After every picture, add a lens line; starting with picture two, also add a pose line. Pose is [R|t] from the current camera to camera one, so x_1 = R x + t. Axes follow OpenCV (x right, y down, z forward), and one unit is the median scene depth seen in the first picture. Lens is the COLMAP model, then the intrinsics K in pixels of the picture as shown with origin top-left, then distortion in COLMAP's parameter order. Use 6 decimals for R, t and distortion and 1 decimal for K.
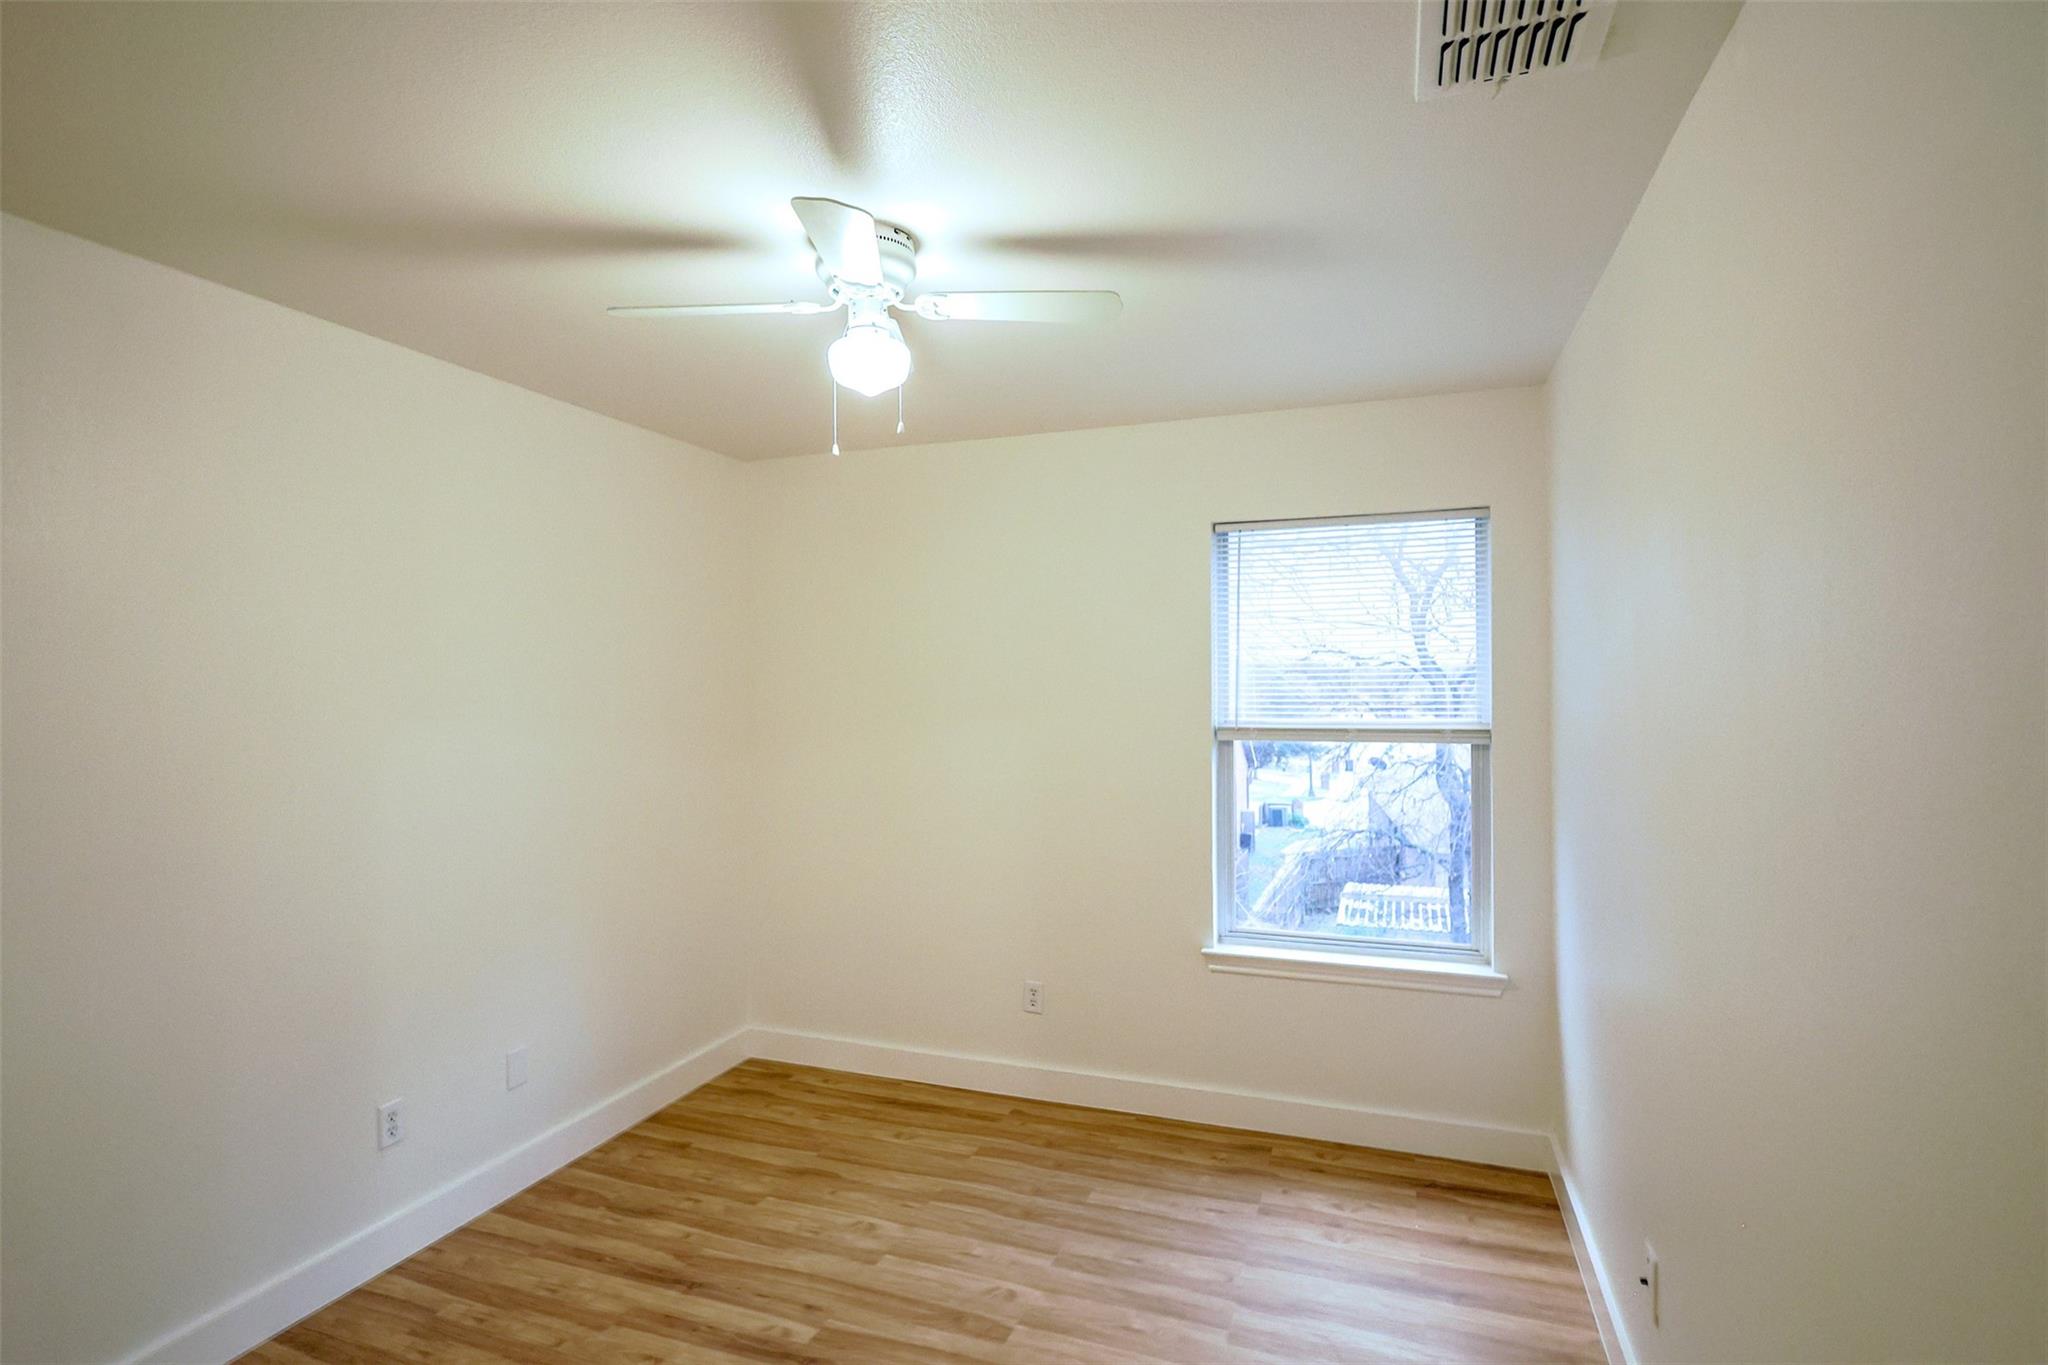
lens RADIAL K [[1013.2, 0, 1024.0], [0, 1013.2, 682.5], [0, 0, 1]] dist [0.000870, 0.000186]
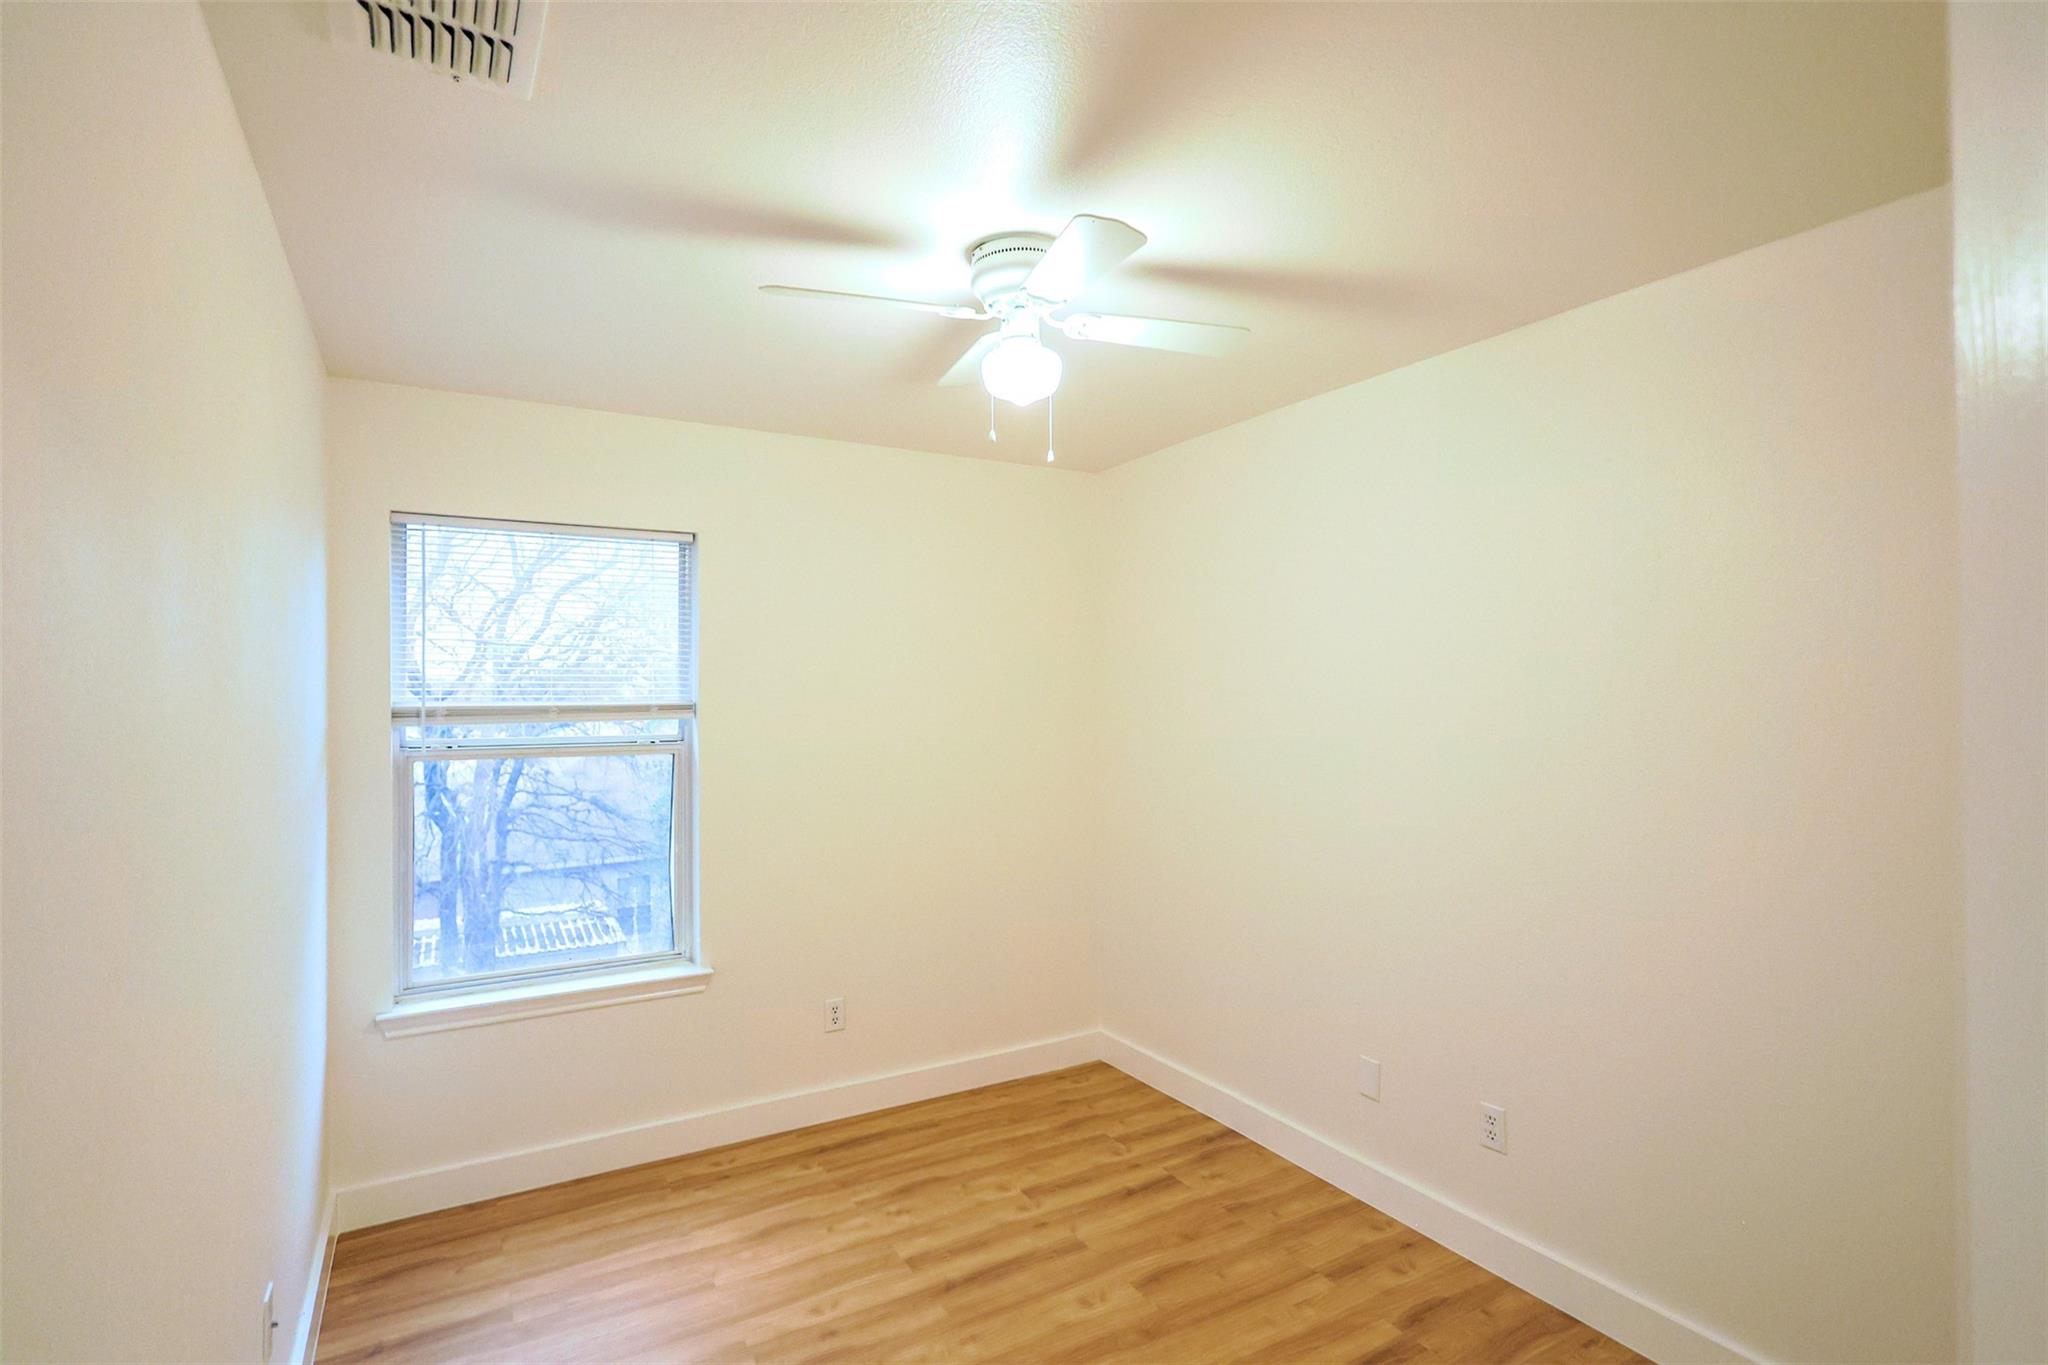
lens RADIAL K [[1013.2, 0, 1024.0], [0, 1013.2, 682.5], [0, 0, 1]] dist [0.000870, 0.000186]
pose [[0.640029, 0.008295, 0.768306, -0.142055], [0.004087, 0.999891, -0.014201, 0.001576], [-0.768340, 0.012229, 0.639925, 0.053999]]
